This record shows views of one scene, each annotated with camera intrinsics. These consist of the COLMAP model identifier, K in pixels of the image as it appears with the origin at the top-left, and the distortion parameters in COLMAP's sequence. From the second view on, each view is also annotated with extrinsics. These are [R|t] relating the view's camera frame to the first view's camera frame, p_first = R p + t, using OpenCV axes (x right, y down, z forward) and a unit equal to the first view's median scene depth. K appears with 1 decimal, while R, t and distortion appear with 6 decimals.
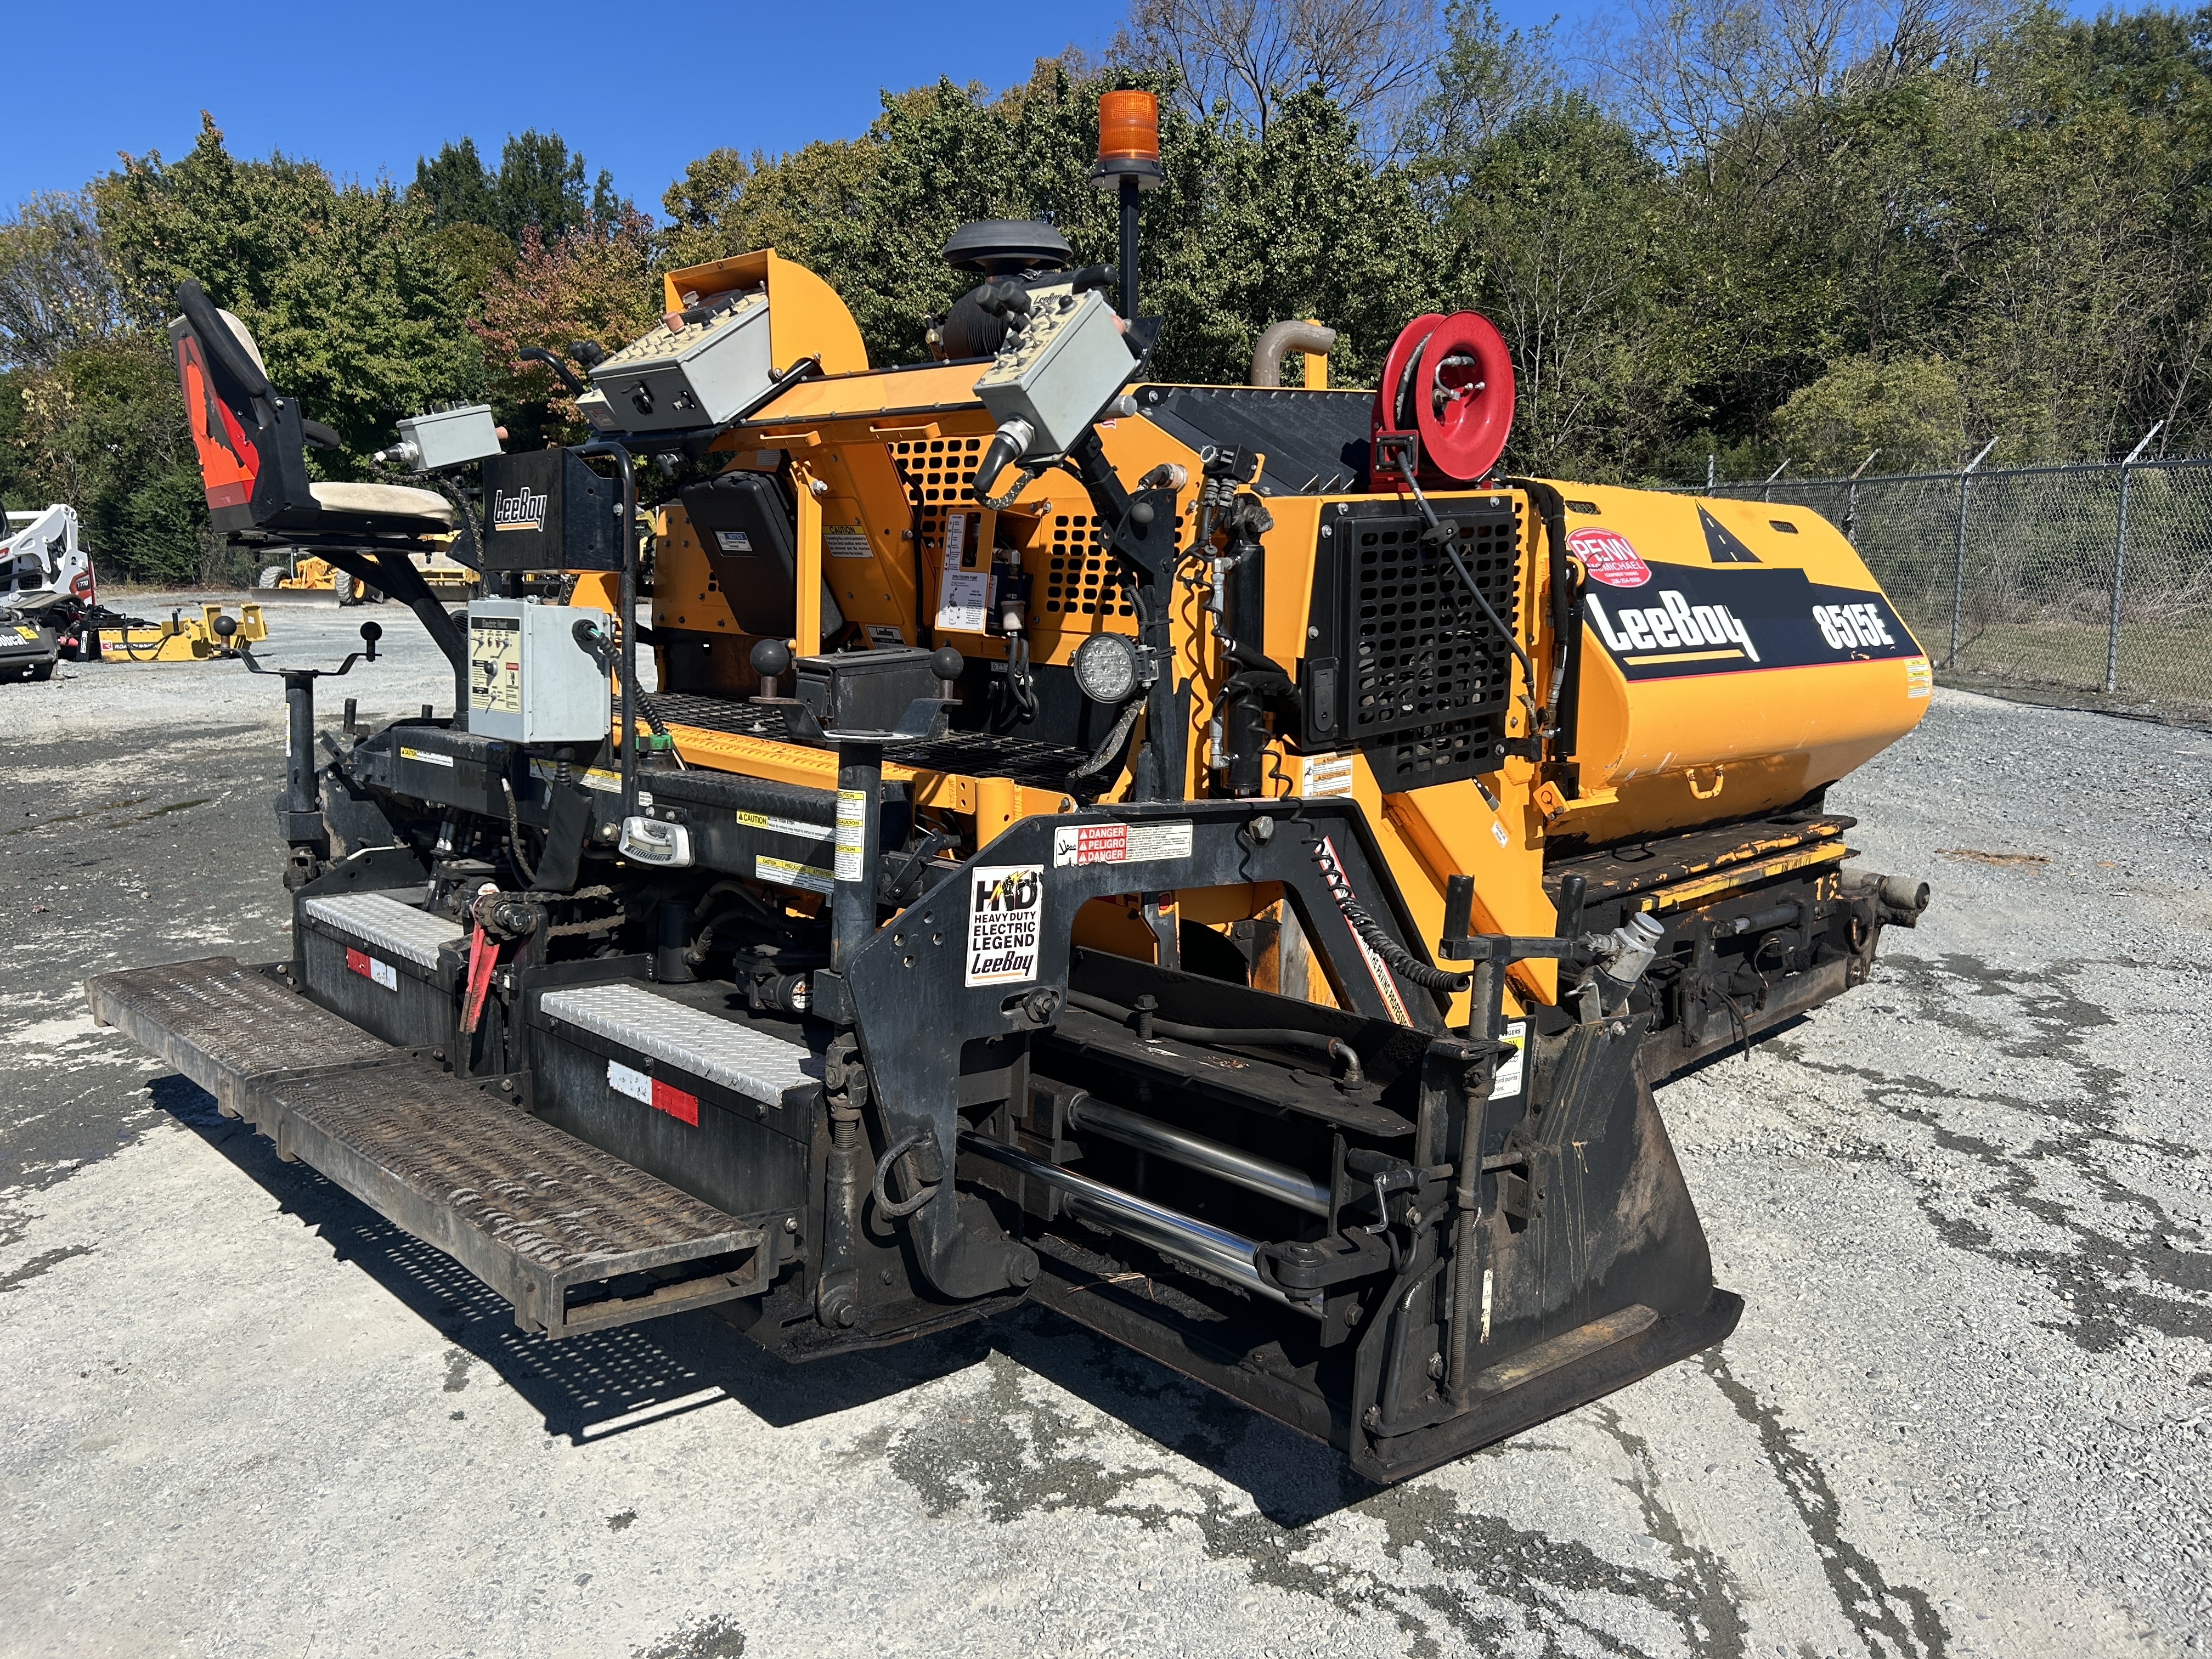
lens RADIAL K [[1668.3, 0, 1113.8], [0, 1668.3, 821.3], [0, 0, 1]] dist [0.041549, -0.042213]
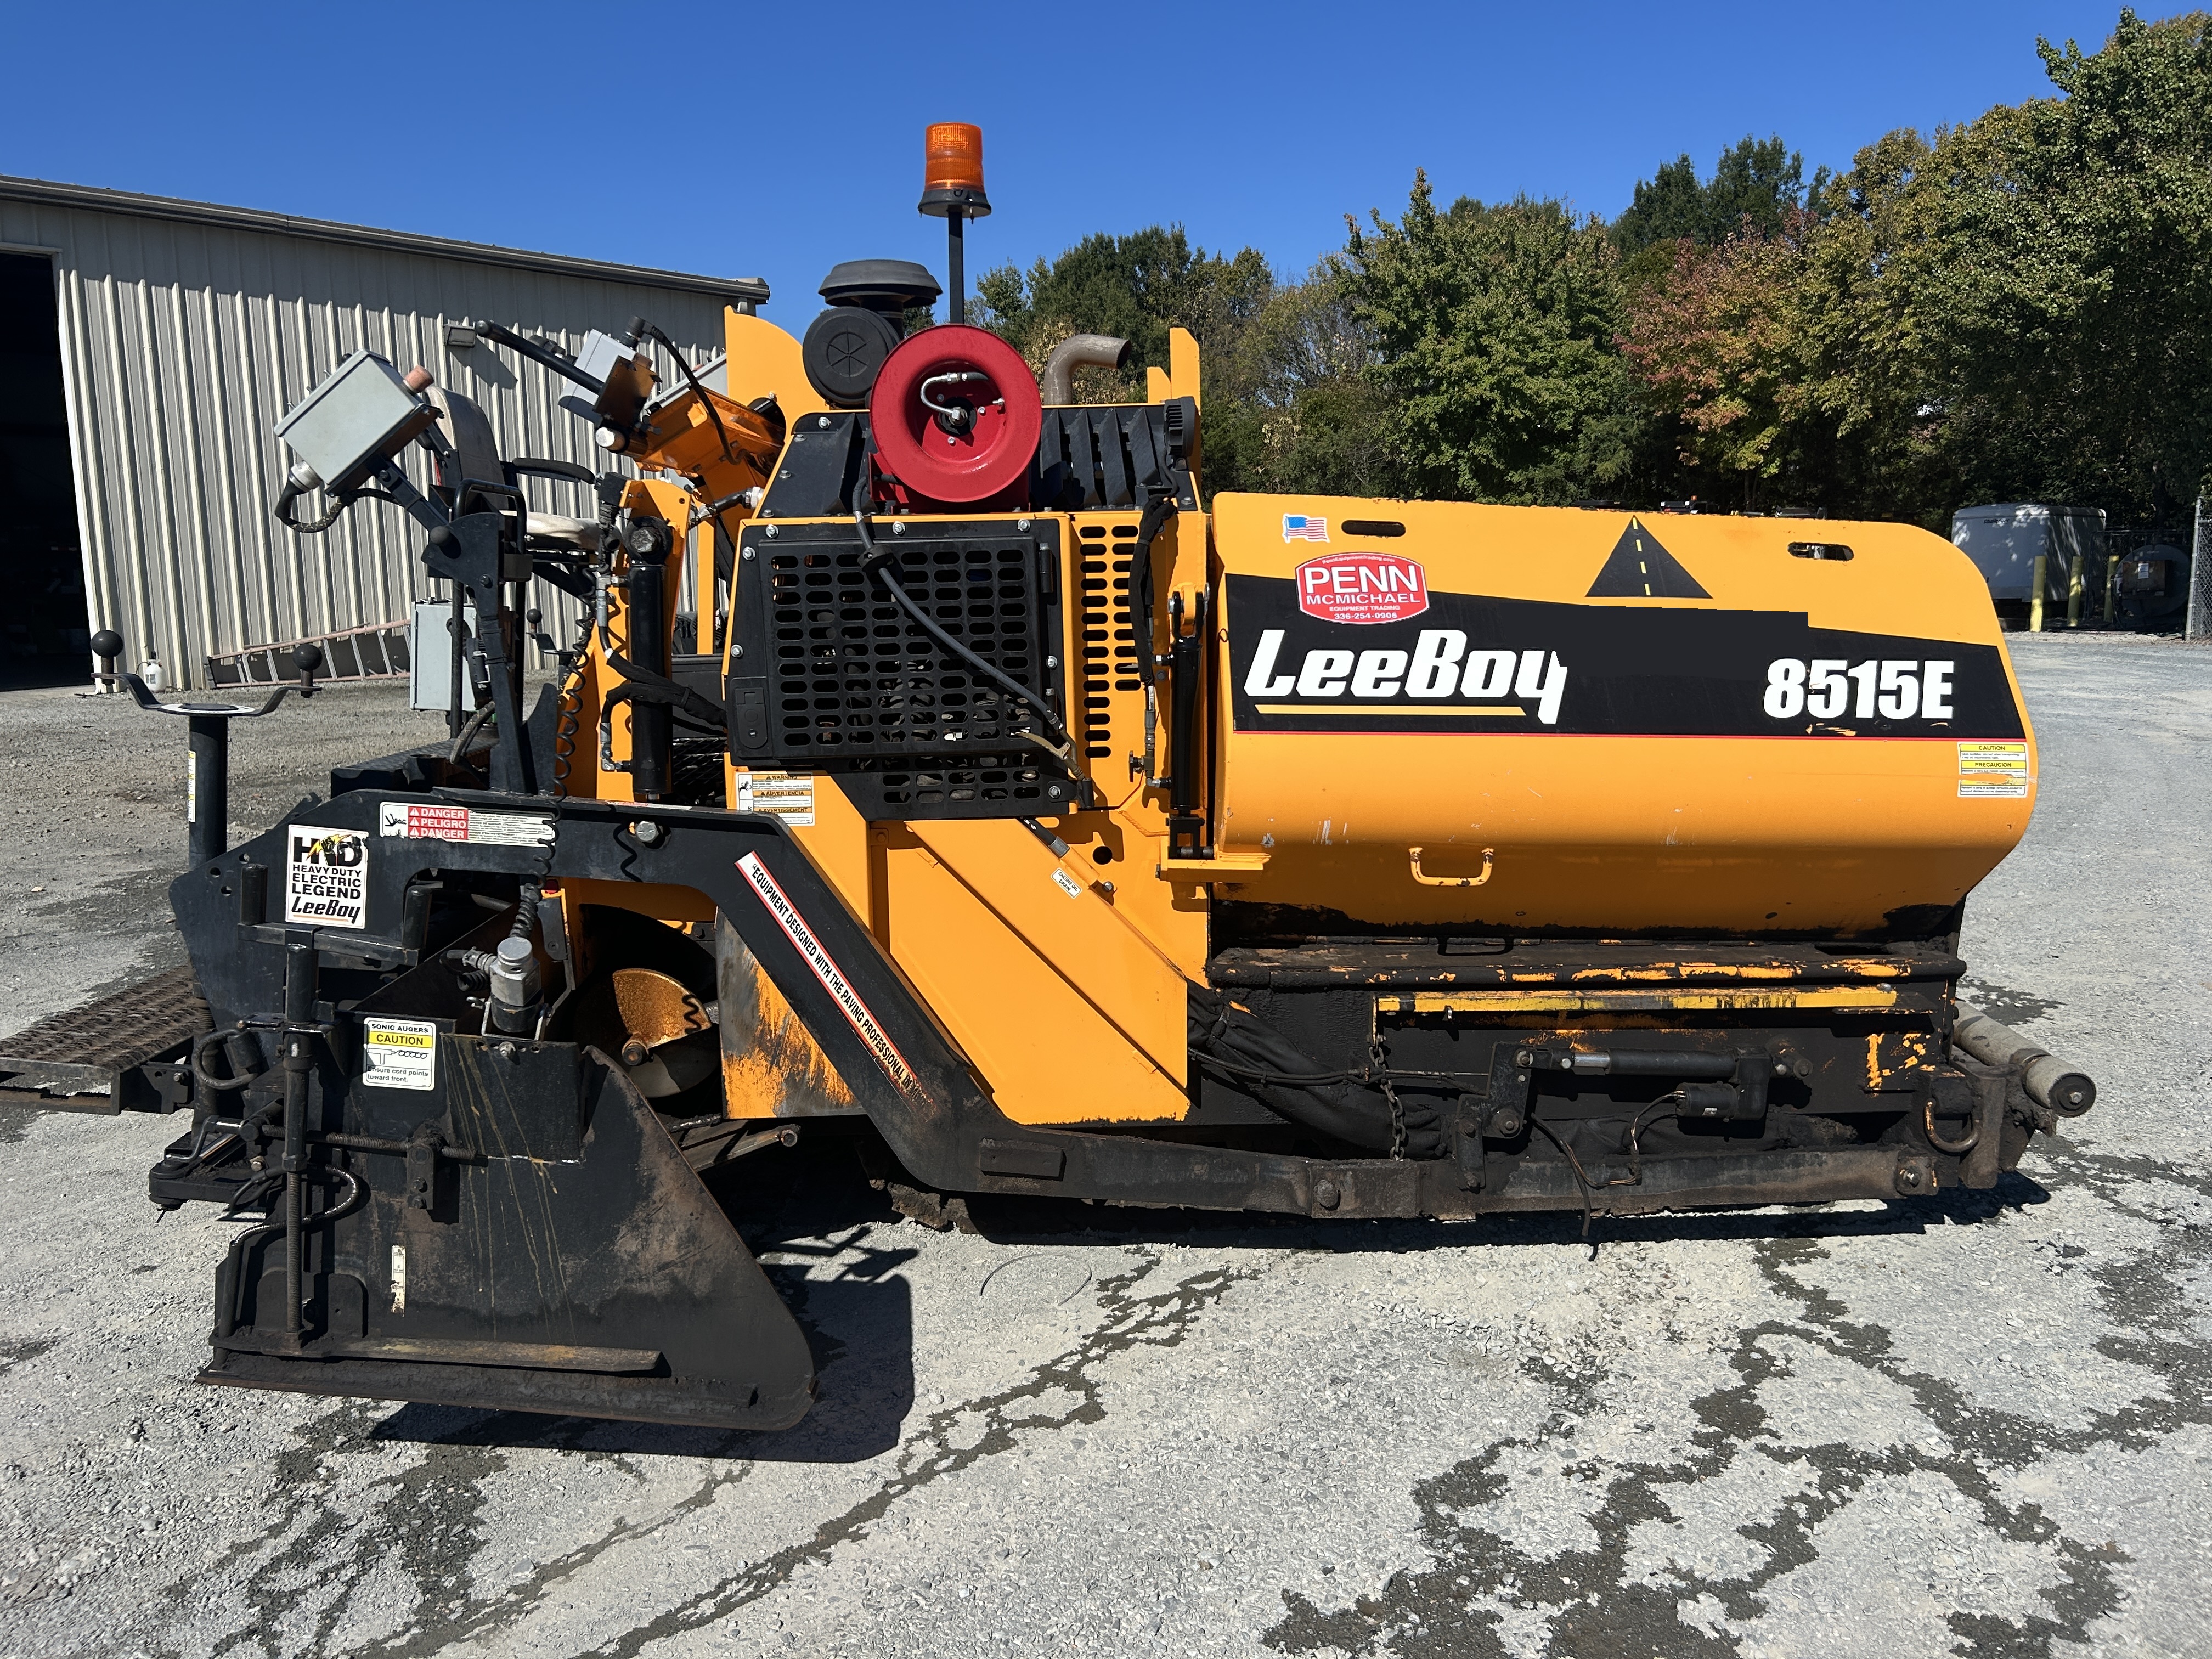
lens RADIAL K [[1668.3, 0, 1120.2], [0, 1668.3, 823.8], [0, 0, 1]] dist [0.041549, -0.042213]
pose [[0.766997, 0.110692, -0.632030, 0.098303], [-0.113189, 0.992902, 0.036534, -0.007359], [0.631588, 0.043517, 0.774082, 0.036021]]
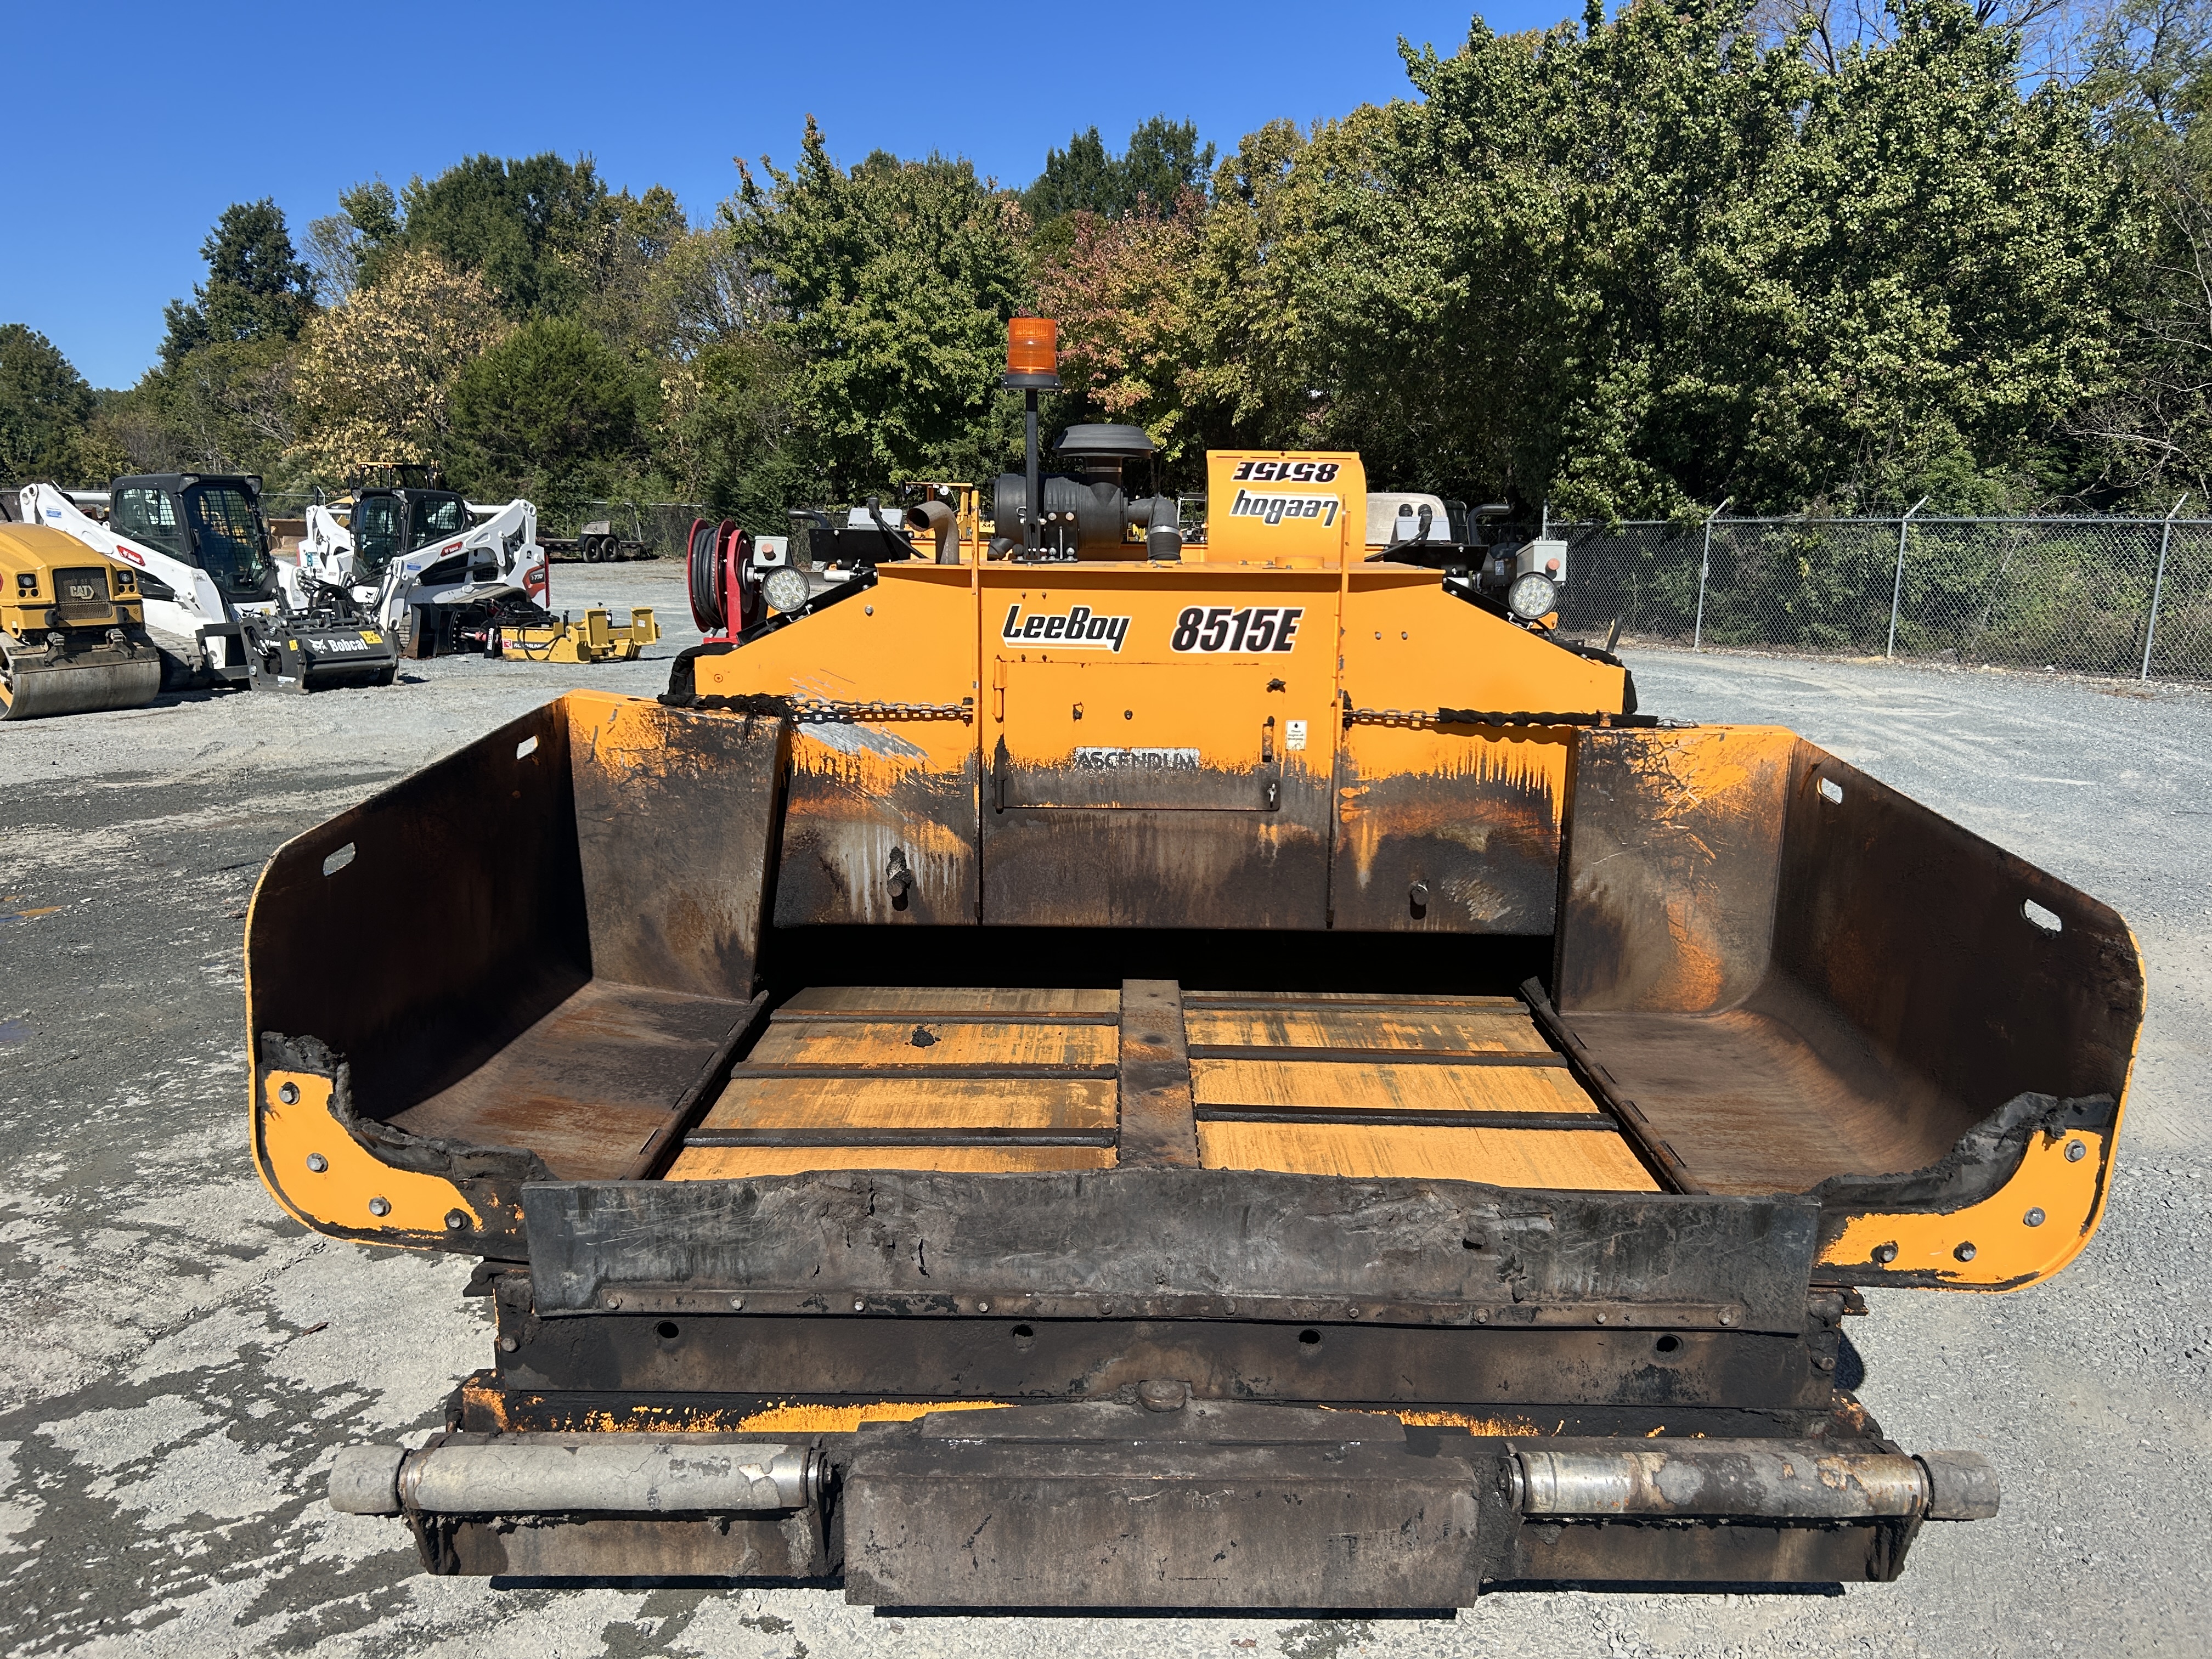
lens RADIAL K [[1668.3, 0, 1110.8], [0, 1668.3, 843.2], [0, 0, 1]] dist [0.041549, -0.042213]
pose [[0.928976, 0.096324, -0.357388, 0.079387], [-0.087524, 0.995328, 0.040757, -0.039088], [0.359644, -0.006582, 0.933066, 0.124170]]
